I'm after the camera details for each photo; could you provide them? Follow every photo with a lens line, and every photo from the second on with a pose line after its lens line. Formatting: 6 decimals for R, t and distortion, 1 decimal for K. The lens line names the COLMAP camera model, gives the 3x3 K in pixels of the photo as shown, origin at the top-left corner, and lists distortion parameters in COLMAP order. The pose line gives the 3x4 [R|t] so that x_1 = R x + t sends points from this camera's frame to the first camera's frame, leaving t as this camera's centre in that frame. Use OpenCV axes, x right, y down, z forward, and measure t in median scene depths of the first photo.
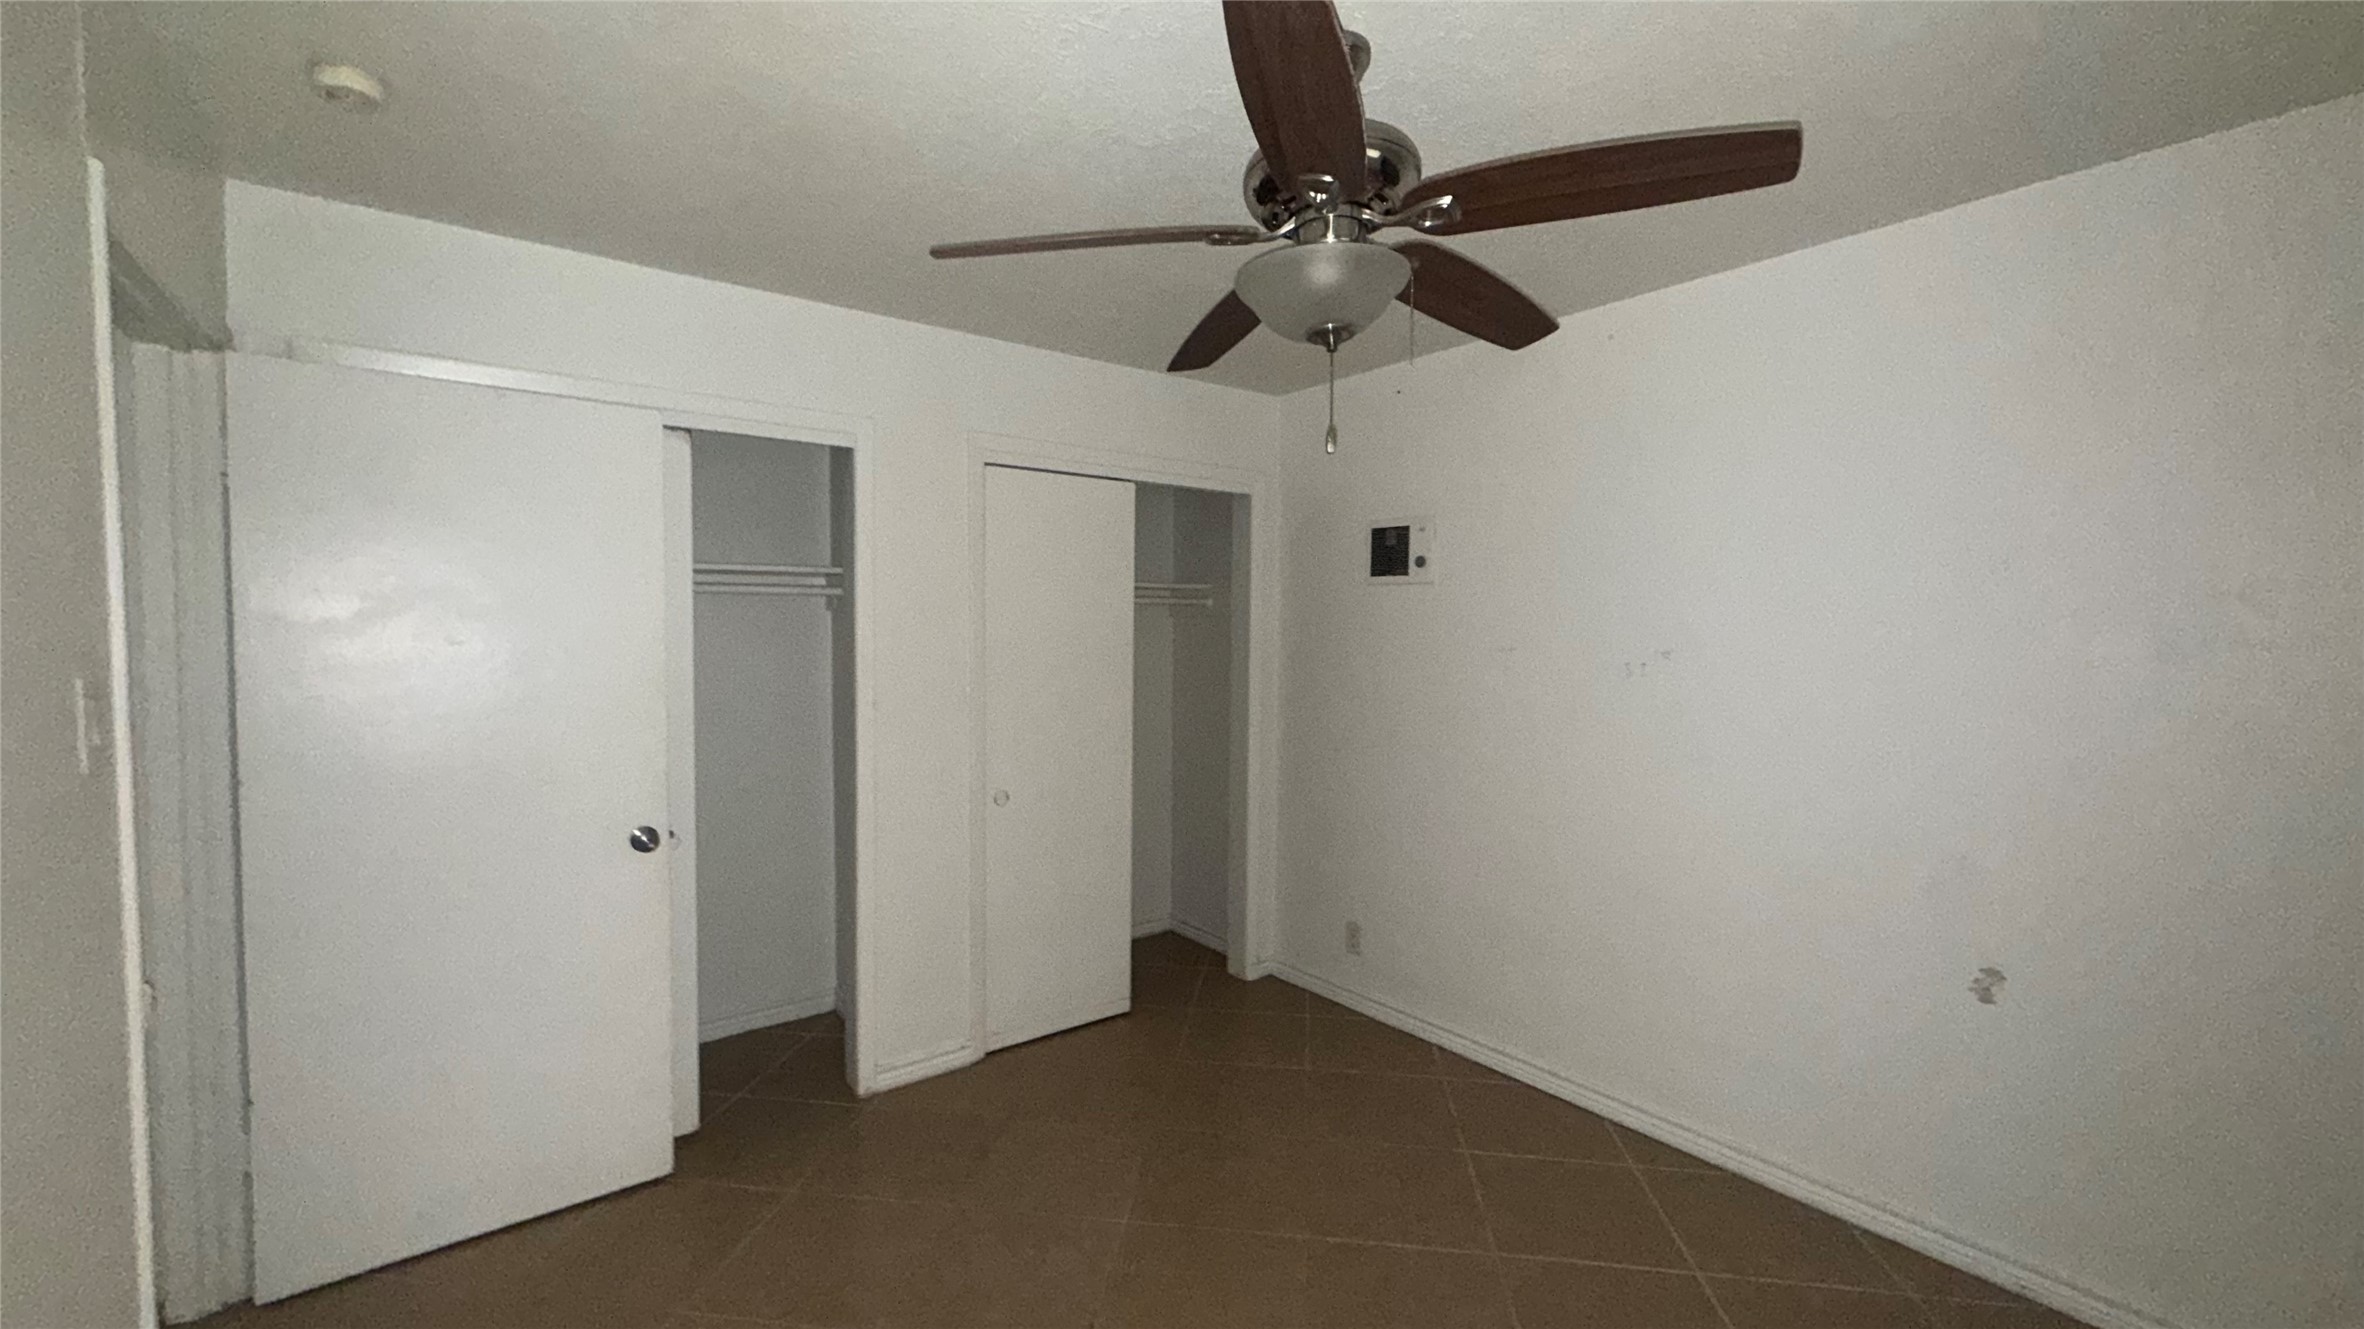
lens RADIAL K [[942.9, 0, 1175.3], [0, 942.9, 668.2], [0, 0, 1]] dist [0.000854, 0.000121]
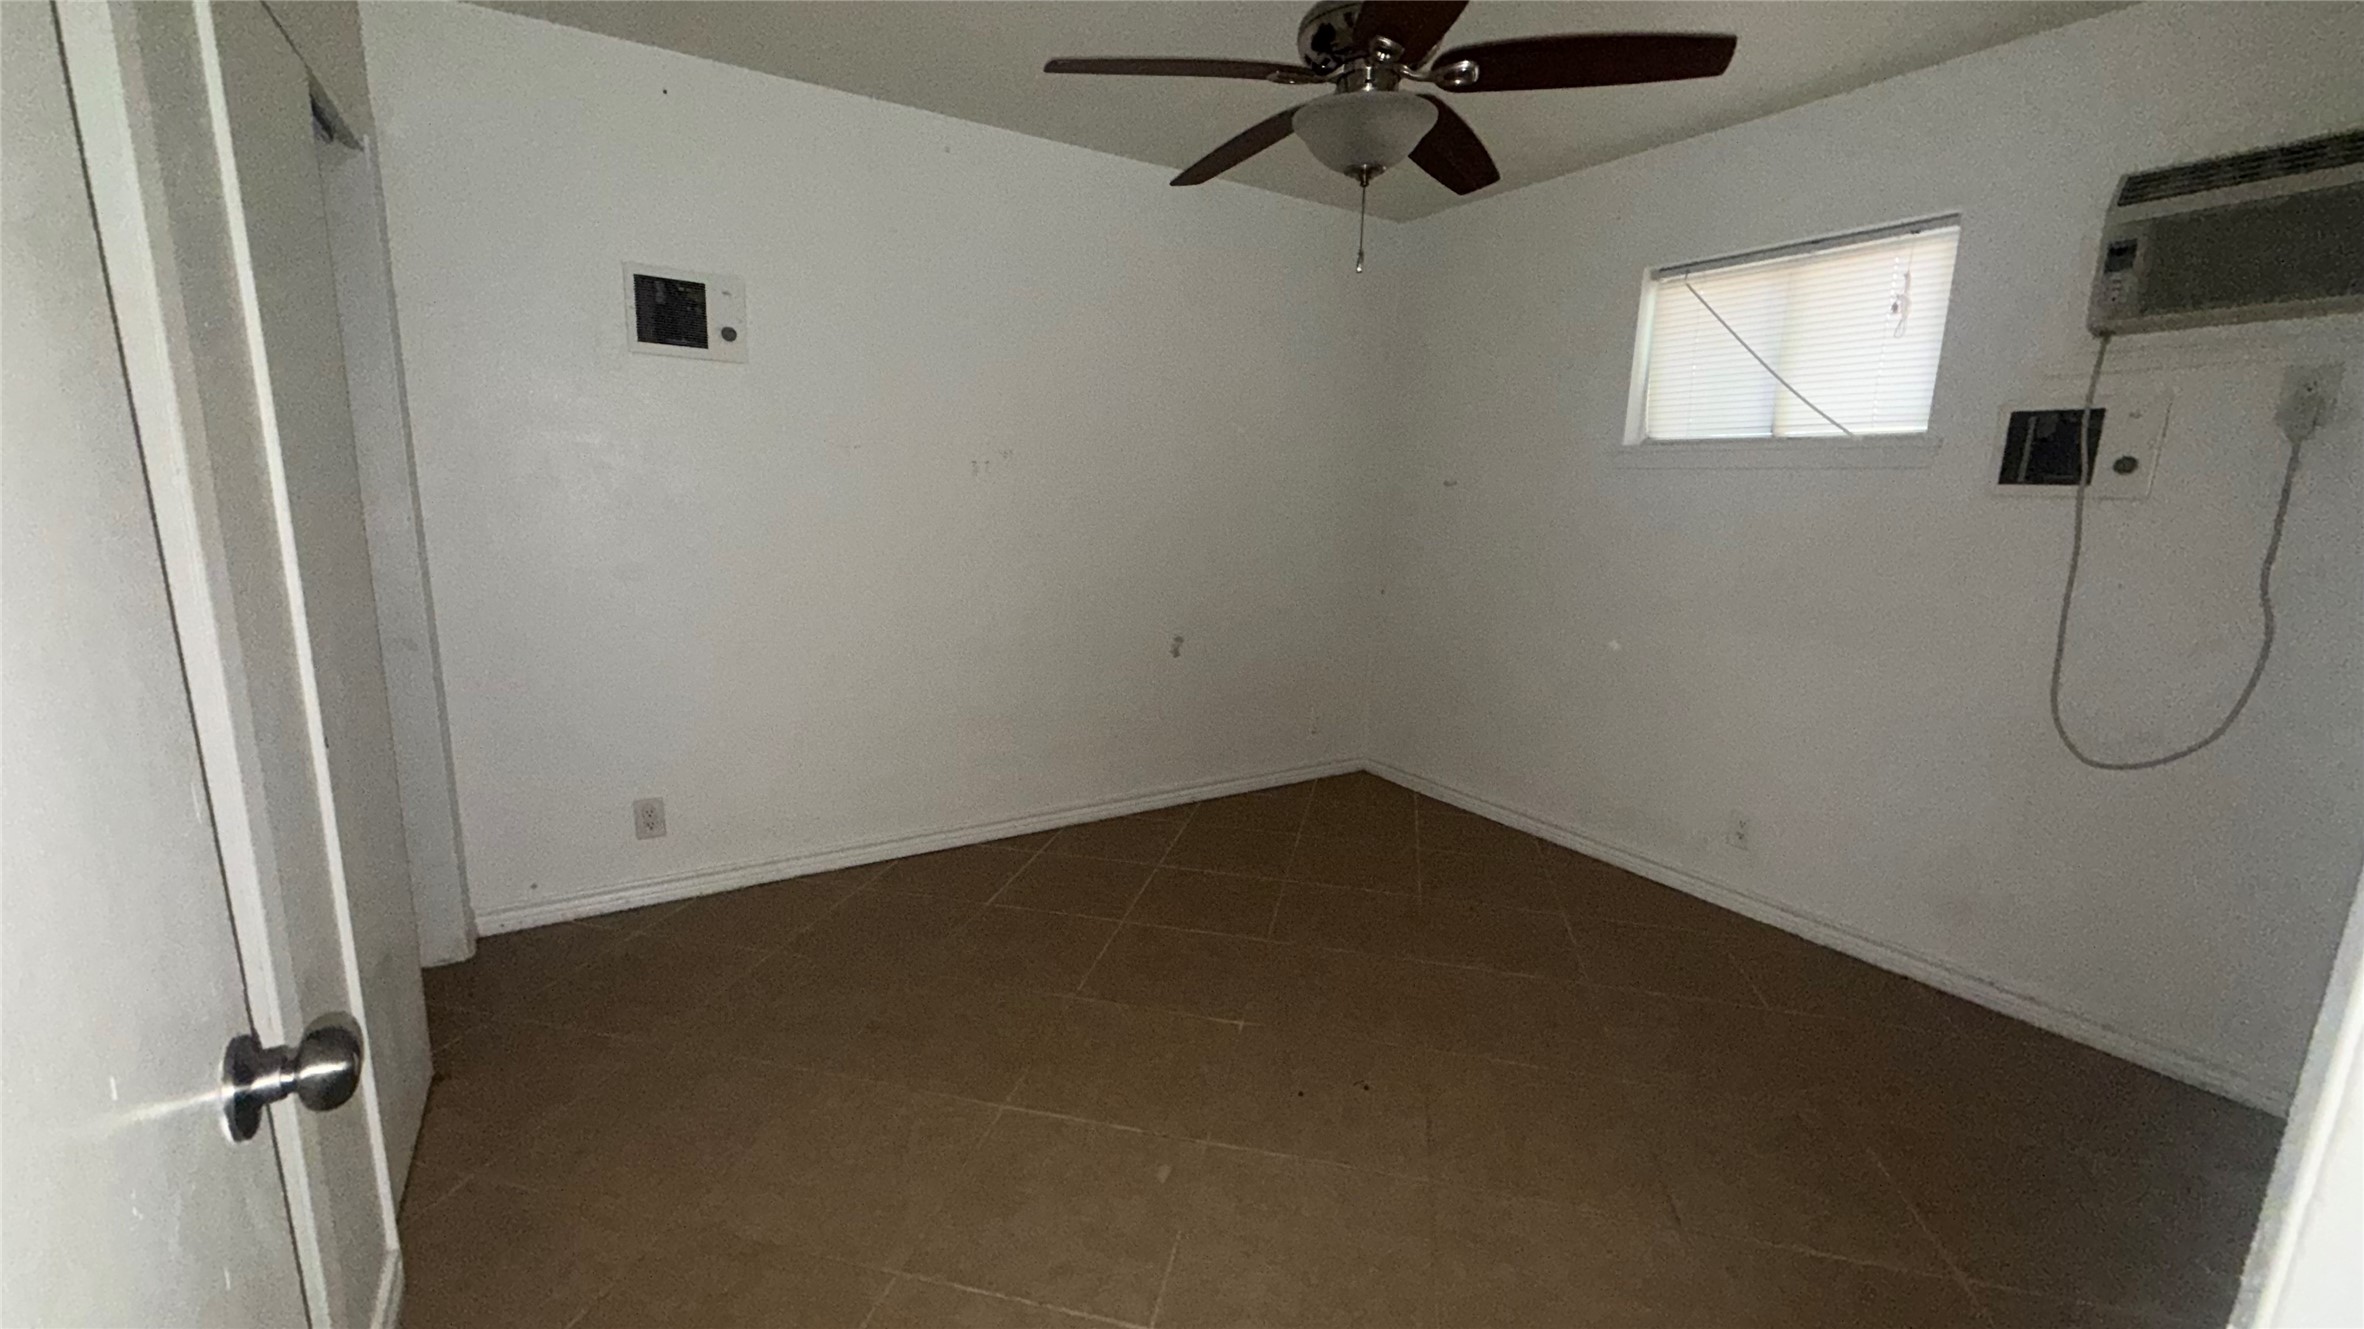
lens RADIAL K [[942.9, 0, 1175.3], [0, 942.9, 668.2], [0, 0, 1]] dist [0.000854, 0.000121]
pose [[0.087058, -0.180968, 0.979628, -0.693009], [0.021646, 0.983473, 0.179755, 0.043165], [-0.995968, 0.005556, 0.089536, 0.654098]]
